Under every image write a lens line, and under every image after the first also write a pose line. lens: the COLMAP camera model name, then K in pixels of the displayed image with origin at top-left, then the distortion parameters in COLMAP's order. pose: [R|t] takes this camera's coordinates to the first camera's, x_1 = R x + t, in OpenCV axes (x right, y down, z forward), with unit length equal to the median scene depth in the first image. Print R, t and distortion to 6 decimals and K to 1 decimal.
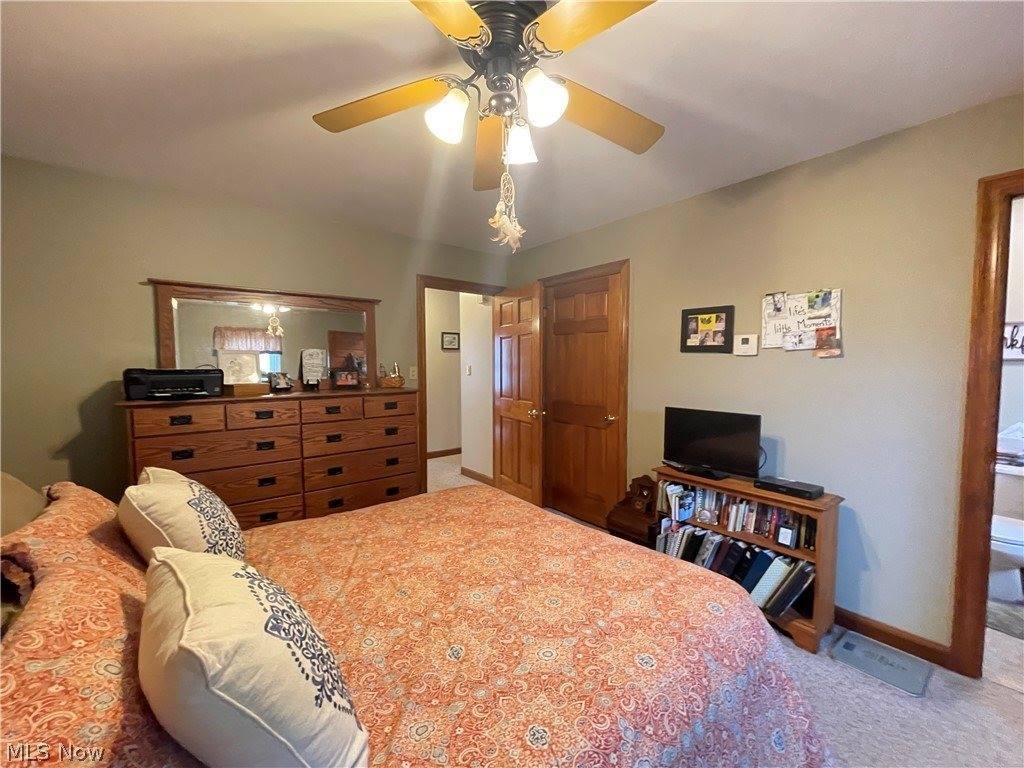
lens RADIAL K [[410.1, 0, 507.9], [0, 410.1, 385.9], [0, 0, 1]] dist [-0.001863, -0.000164]
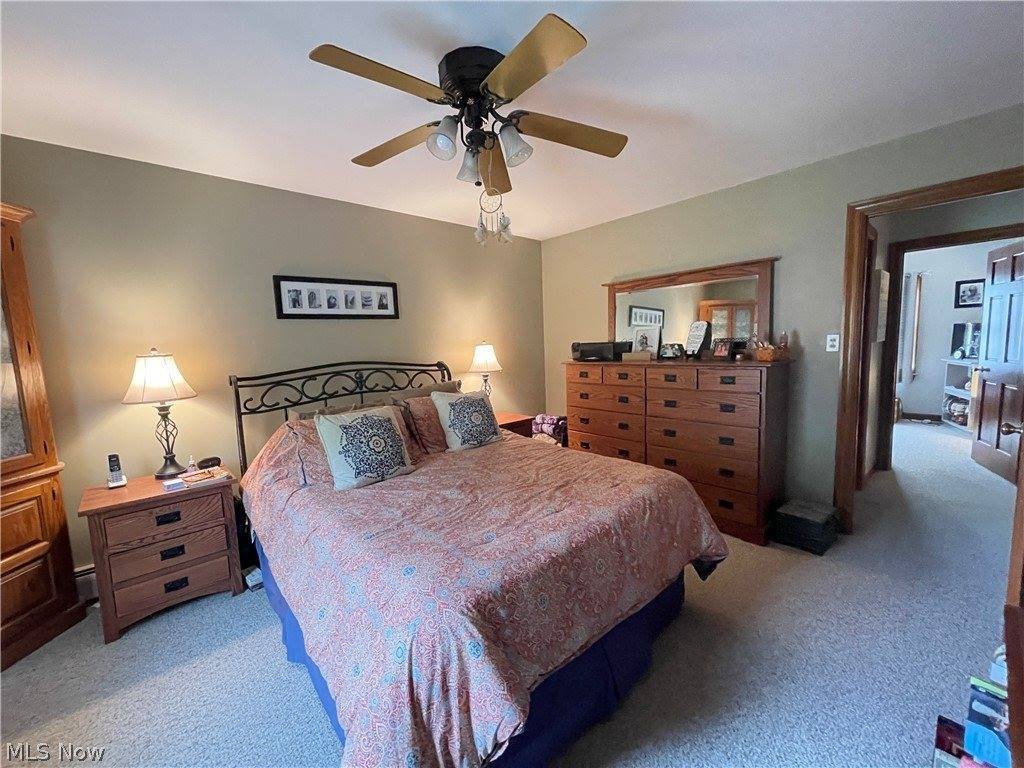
lens RADIAL K [[410.1, 0, 507.9], [0, 410.1, 385.9], [0, 0, 1]] dist [-0.001863, -0.000164]
pose [[0.060286, 0.106523, -0.992481, 0.683451], [-0.015148, 0.994273, 0.105795, -0.033440], [0.998066, 0.008656, 0.061555, 0.517272]]
